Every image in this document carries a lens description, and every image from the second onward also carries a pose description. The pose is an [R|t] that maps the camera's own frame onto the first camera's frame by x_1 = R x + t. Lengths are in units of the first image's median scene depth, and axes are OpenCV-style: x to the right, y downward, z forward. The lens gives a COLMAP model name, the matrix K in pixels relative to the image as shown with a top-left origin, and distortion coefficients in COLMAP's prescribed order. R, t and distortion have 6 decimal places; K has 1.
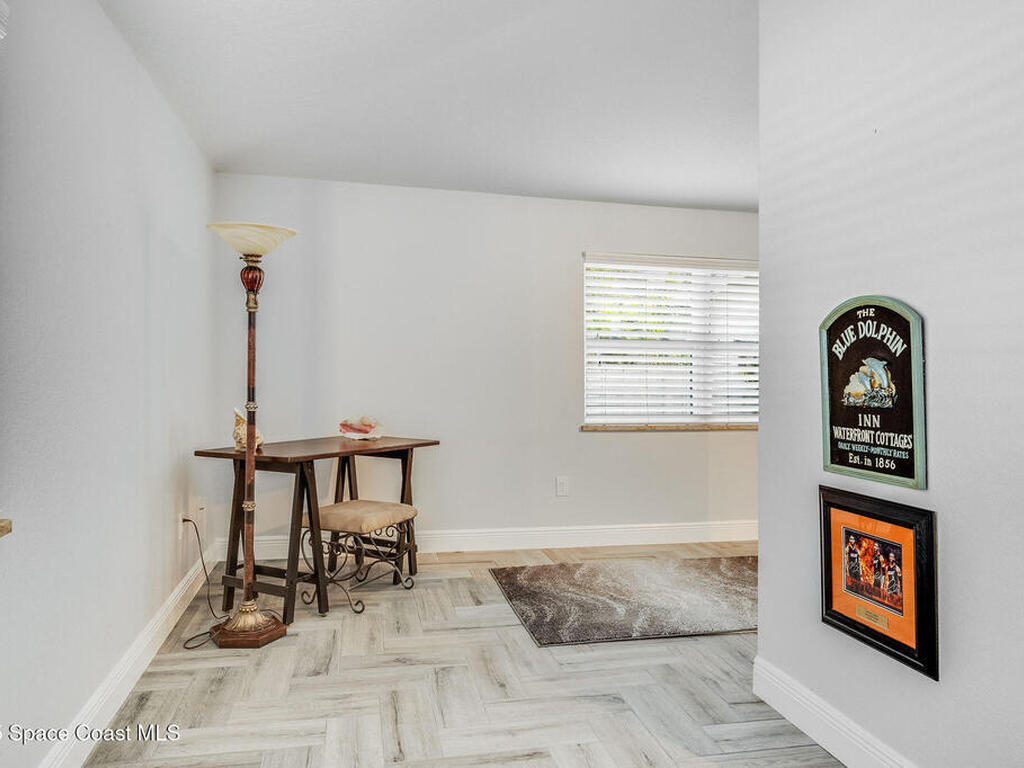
lens RADIAL K [[746.3, 0, 510.5], [0, 746.3, 348.6], [0, 0, 1]] dist [0.001918, 0.002645]
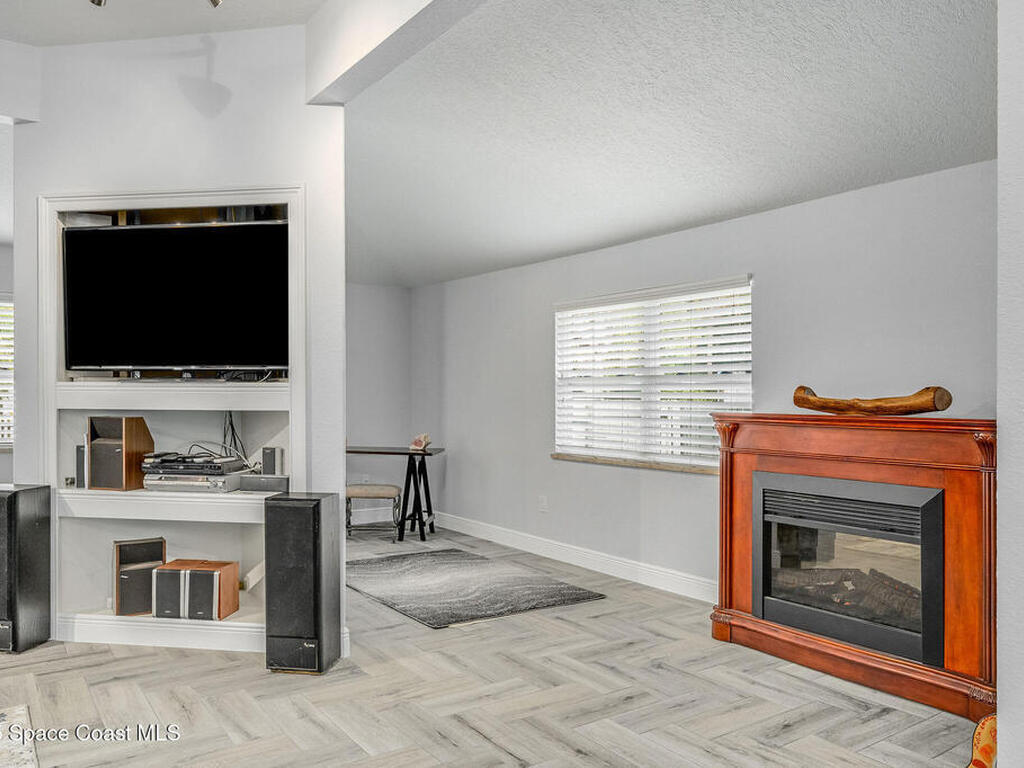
lens RADIAL K [[789.3, 0, 512.1], [0, 789.3, 400.3], [0, 0, 1]] dist [0.001208, 0.002012]
pose [[0.385066, -0.010167, -0.922833, 2.088303], [0.018164, 0.999829, -0.003436, 0.040575], [0.922710, -0.015439, 0.385184, 0.826465]]
